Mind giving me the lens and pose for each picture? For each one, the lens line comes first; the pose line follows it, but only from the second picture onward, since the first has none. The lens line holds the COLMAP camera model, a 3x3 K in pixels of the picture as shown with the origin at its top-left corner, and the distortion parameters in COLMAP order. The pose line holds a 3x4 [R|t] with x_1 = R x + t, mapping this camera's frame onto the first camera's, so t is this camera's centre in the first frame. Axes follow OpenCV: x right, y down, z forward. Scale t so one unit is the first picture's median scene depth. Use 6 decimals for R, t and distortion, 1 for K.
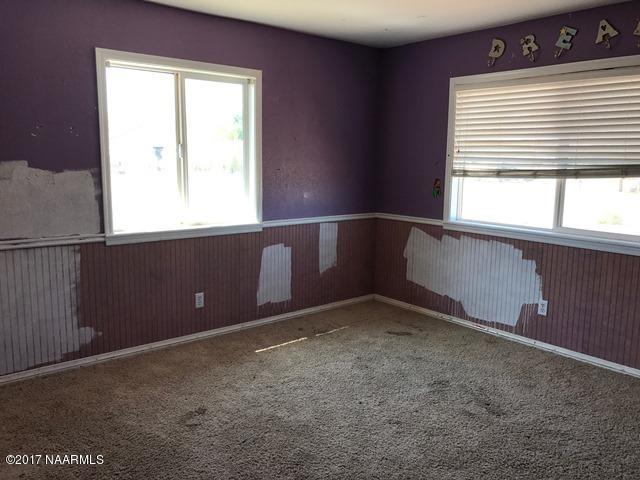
lens RADIAL K [[525.8, 0, 322.5], [0, 525.8, 241.7], [0, 0, 1]] dist [0.025391, -0.010023]
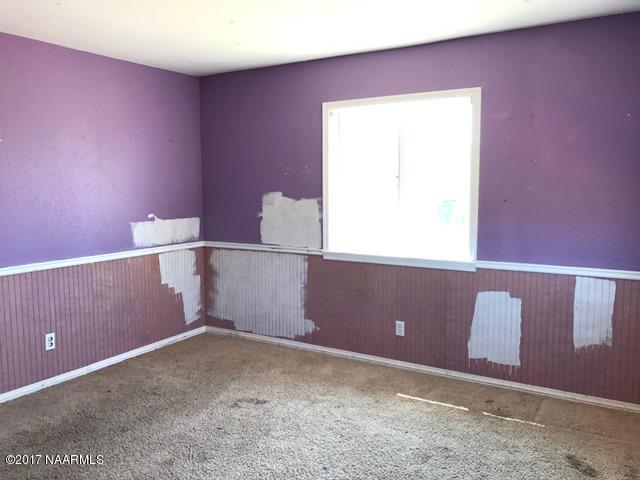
lens RADIAL K [[513.7, 0, 320.1], [0, 513.7, 238.0], [0, 0, 1]] dist [0.091293, -0.122104]
pose [[0.332840, 0.078915, -0.939675, 1.025345], [-0.145800, 0.988816, 0.031399, -0.111531], [0.931644, 0.126554, 0.340623, 0.811705]]
